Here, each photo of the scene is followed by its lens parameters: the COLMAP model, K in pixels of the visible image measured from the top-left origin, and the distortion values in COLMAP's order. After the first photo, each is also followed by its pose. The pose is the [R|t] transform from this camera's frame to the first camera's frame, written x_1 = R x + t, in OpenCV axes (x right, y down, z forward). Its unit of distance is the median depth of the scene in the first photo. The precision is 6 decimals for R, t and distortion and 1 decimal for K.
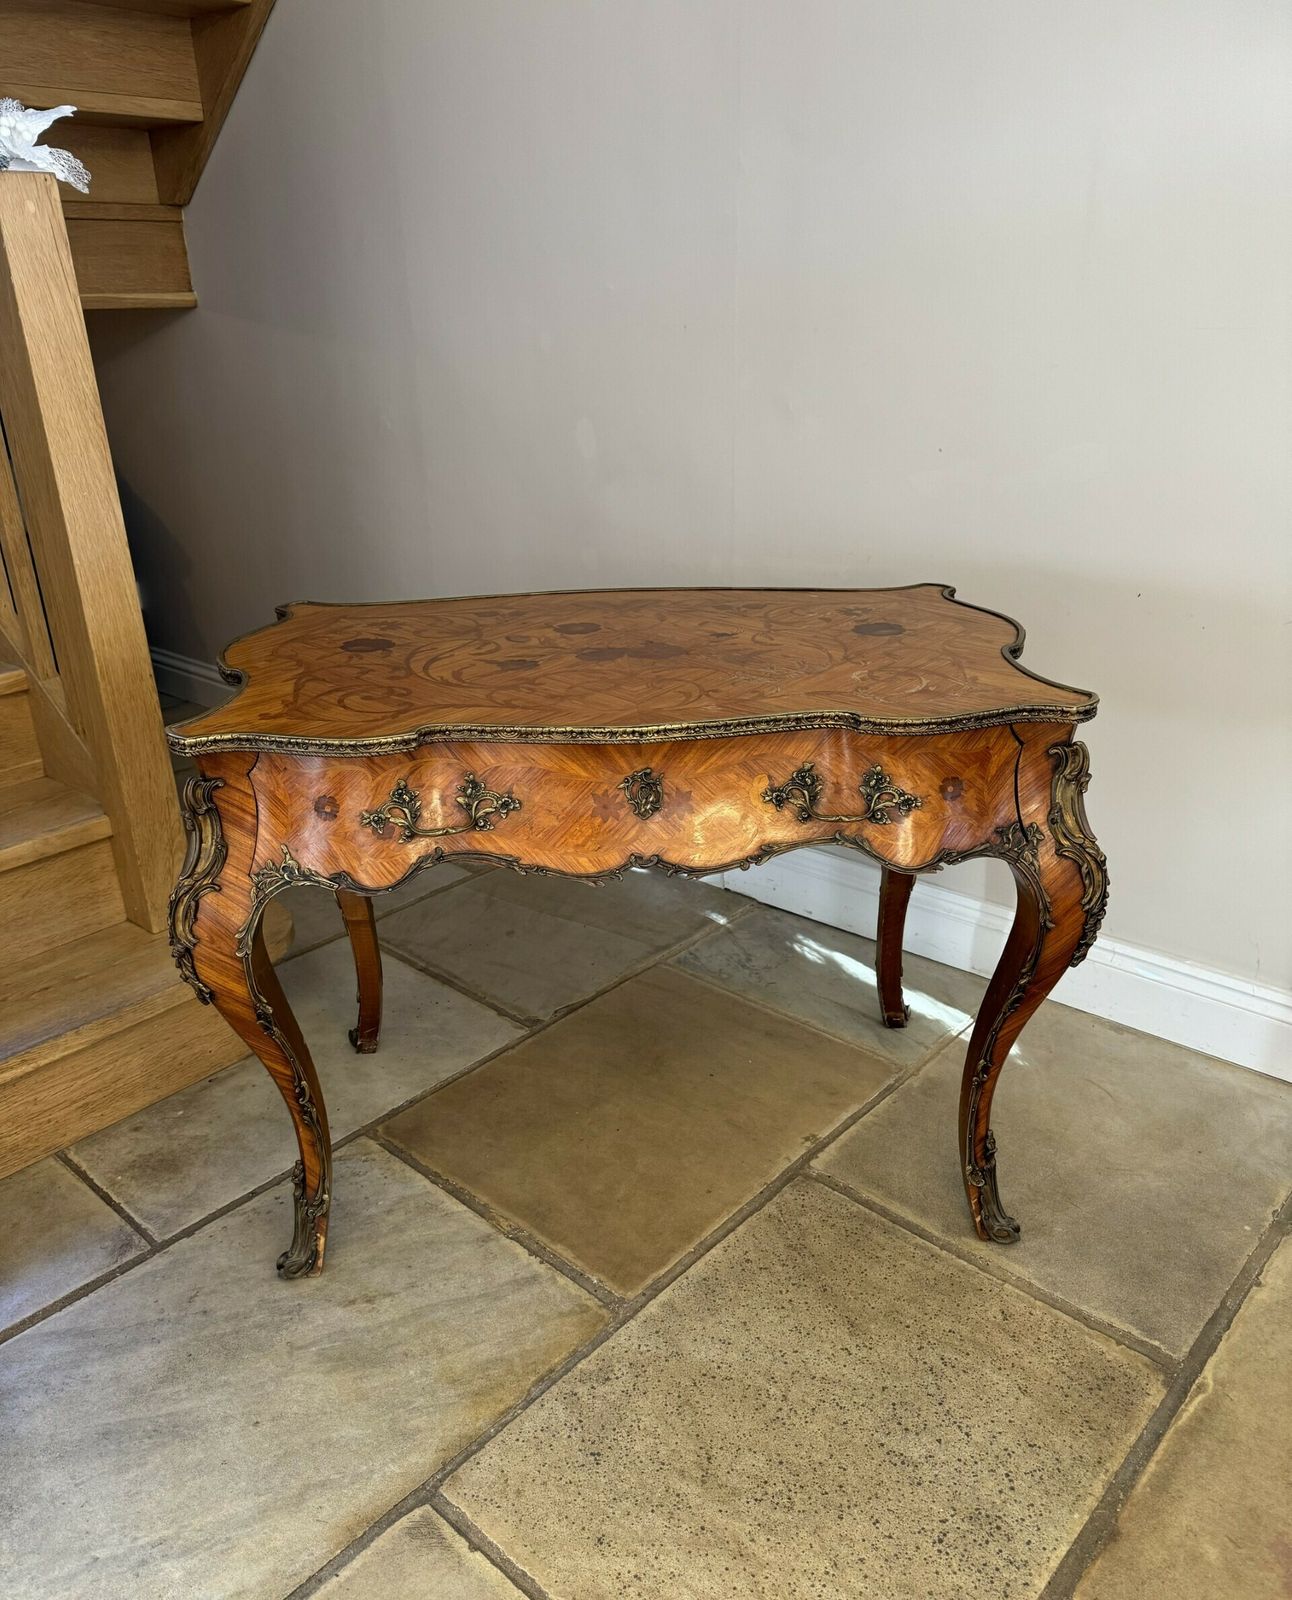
lens RADIAL K [[1187.2, 0, 651.1], [0, 1187.2, 860.0], [0, 0, 1]] dist [0.017366, -0.021814]
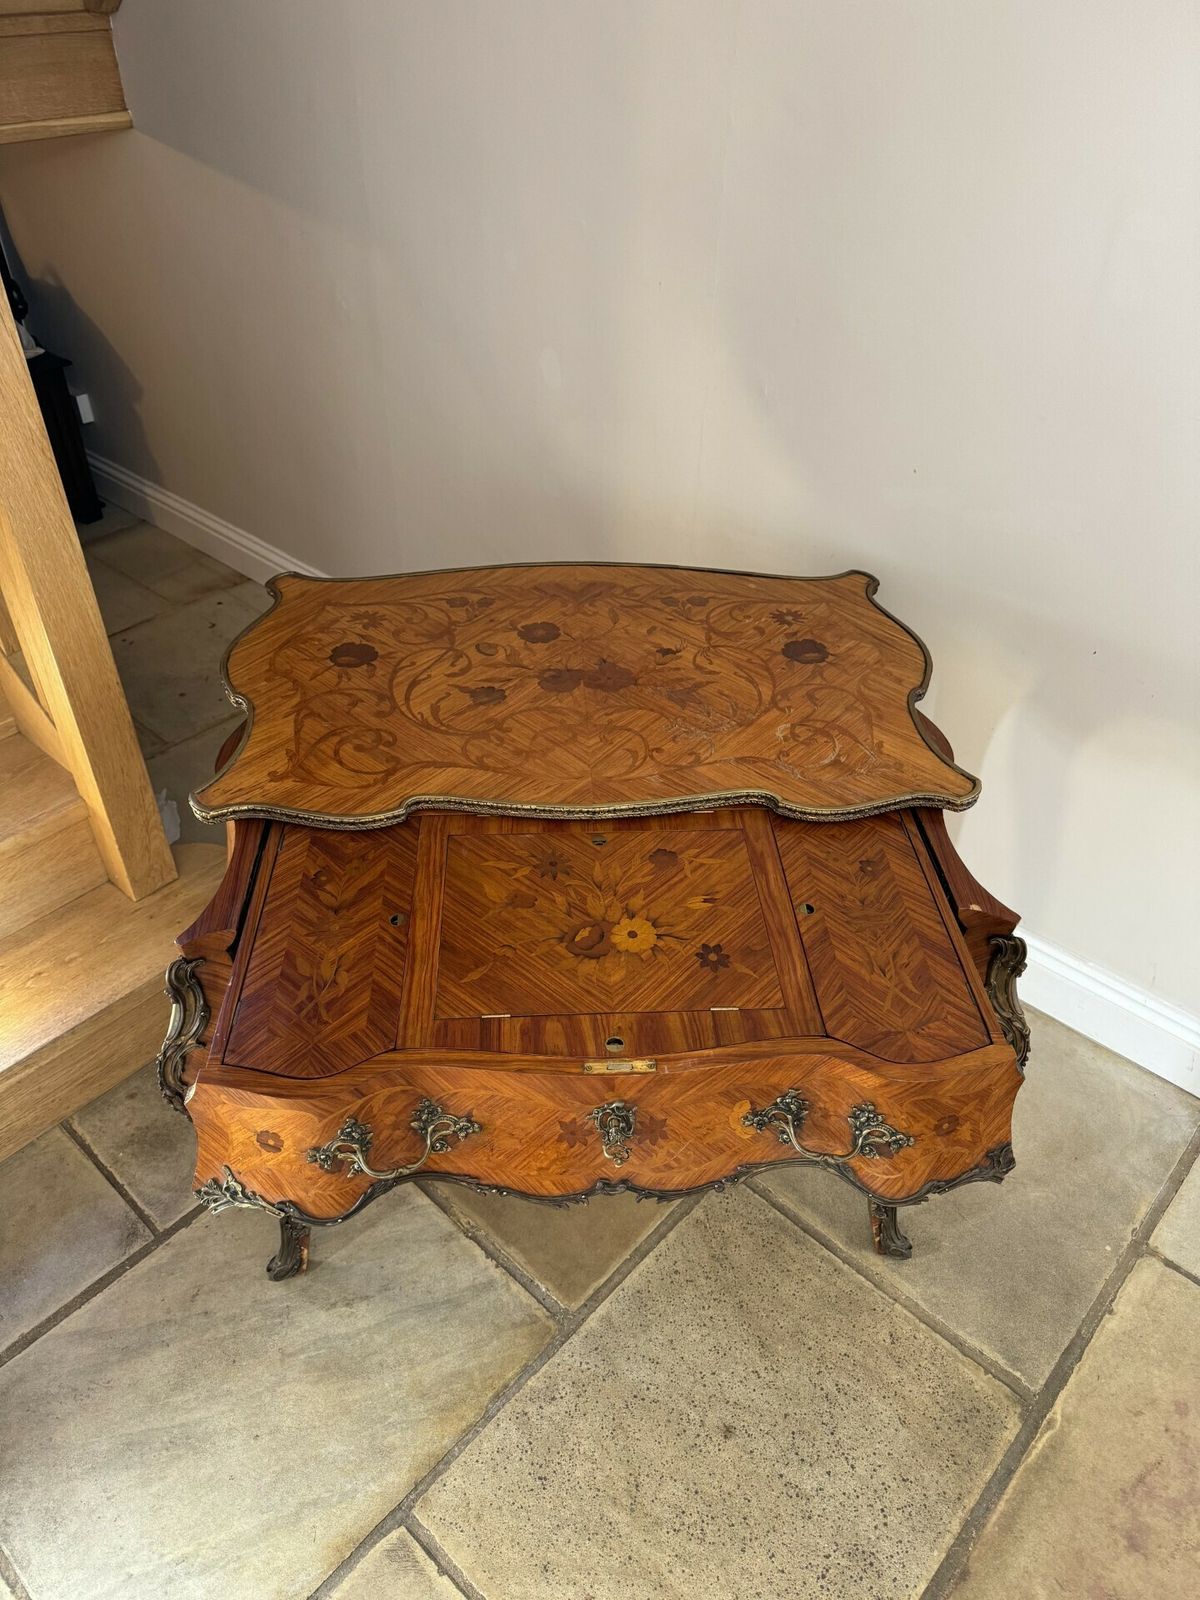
lens RADIAL K [[1105.9, 0, 604.1], [0, 1105.9, 797.4], [0, 0, 1]] dist [0.002463, -0.004322]
pose [[0.999171, 0.035517, 0.019913, -0.028453], [-0.039266, 0.969904, 0.240301, -0.396103], [-0.010779, -0.240884, 0.970494, 0.076279]]
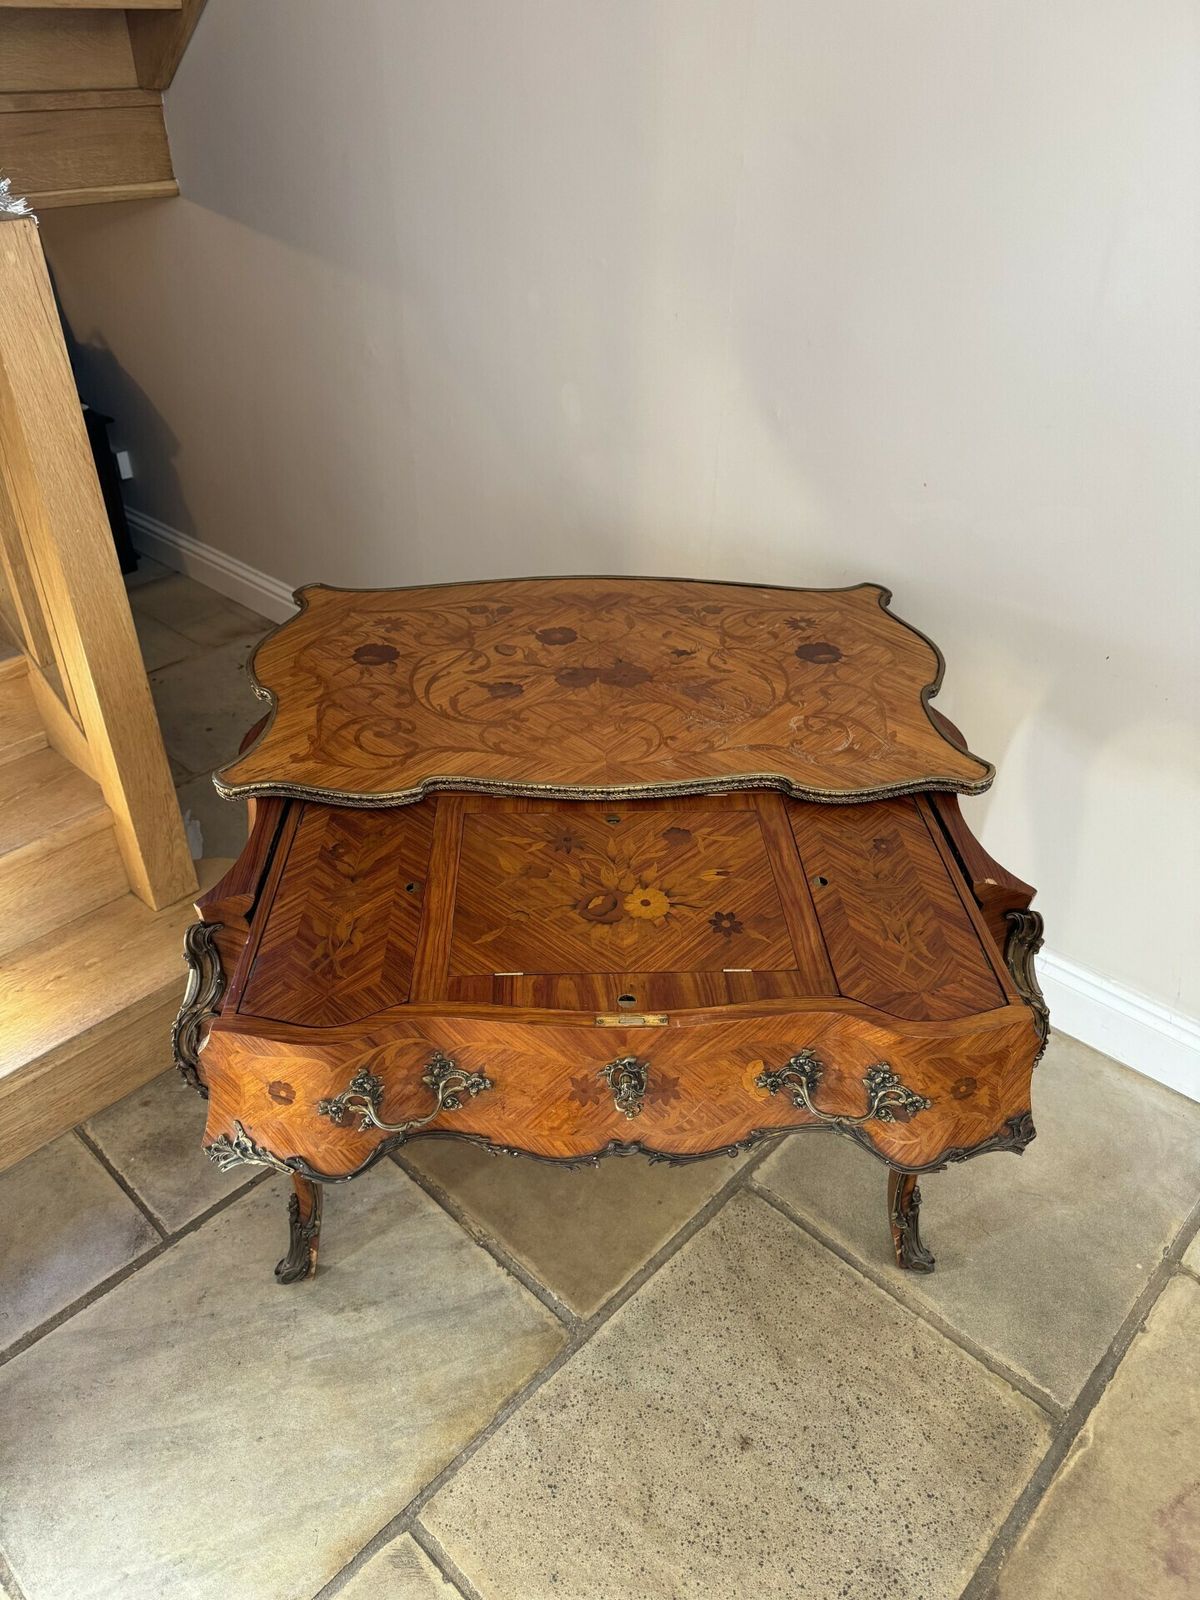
lens RADIAL K [[1106.1, 0, 599.1], [0, 1106.1, 798.4], [0, 0, 1]] dist [0.002974, -0.004875]
pose [[0.999142, 0.040952, -0.006103, -0.020109], [-0.039352, 0.985077, 0.167558, -0.310807], [0.012874, -0.167174, 0.985843, 0.047161]]
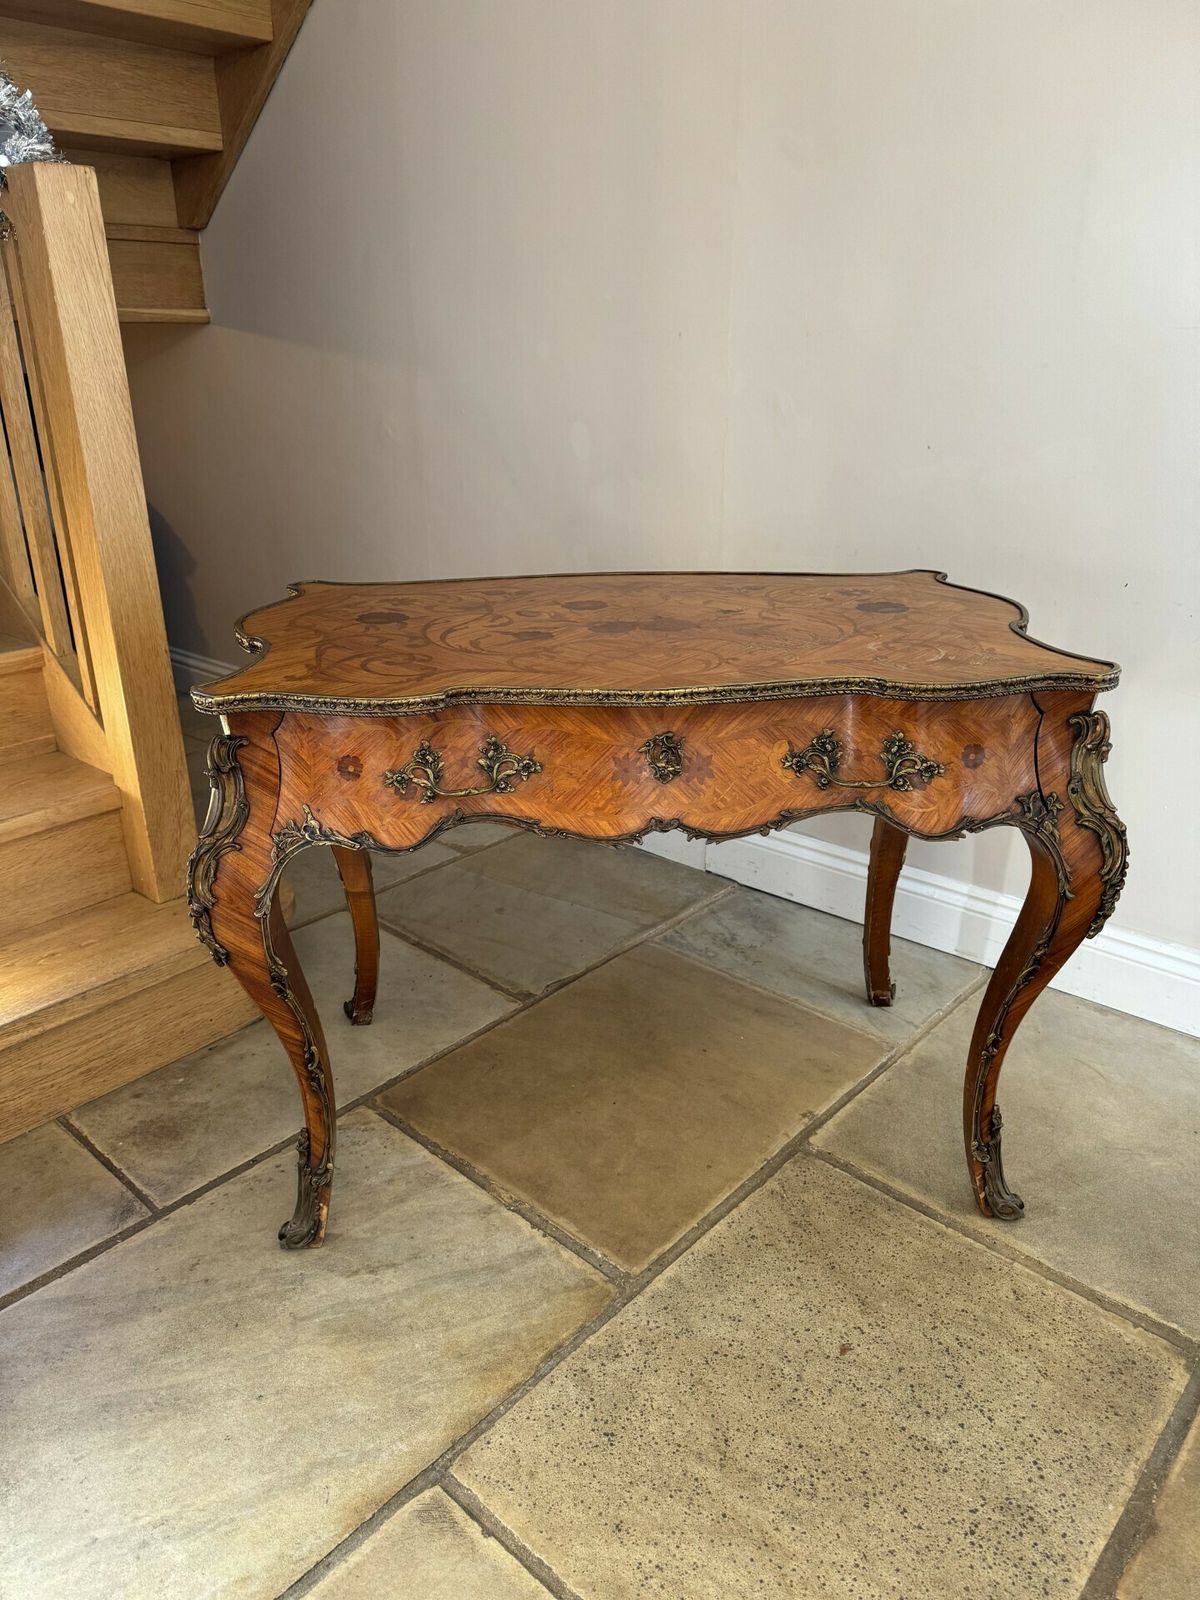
lens RADIAL K [[1108.3, 0, 598.6], [0, 1108.3, 804.2], [0, 0, 1]] dist [0.002509, -0.004070]
pose [[0.999917, 0.012699, -0.002160, -0.054269], [-0.012792, 0.998637, -0.050608, 0.027948], [0.001515, 0.050631, 0.998716, 0.063293]]
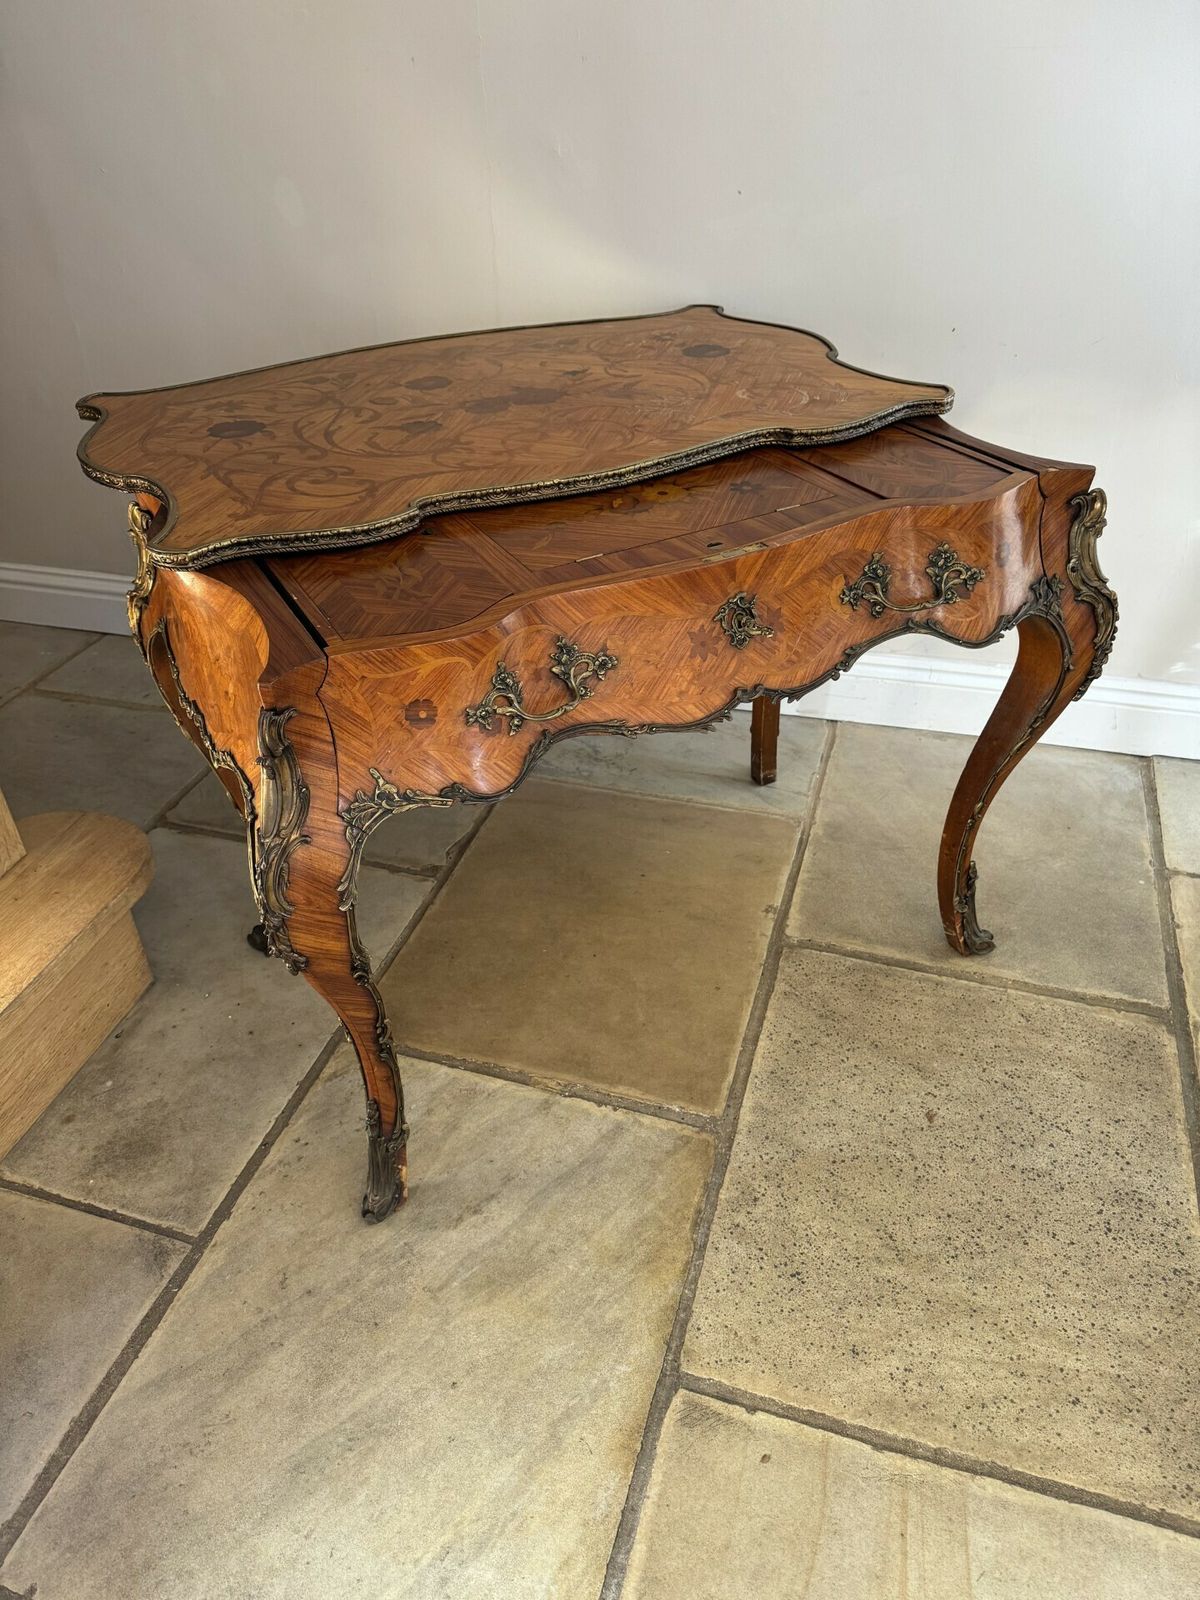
lens RADIAL K [[1103.0, 0, 584.8], [0, 1103.0, 801.6], [0, 0, 1]] dist [0.025230, -0.034742]
pose [[0.913103, -0.245393, 0.325616, -0.381661], [0.184814, 0.960954, 0.205940, -0.107087], [-0.363438, -0.127866, 0.922802, 0.220789]]
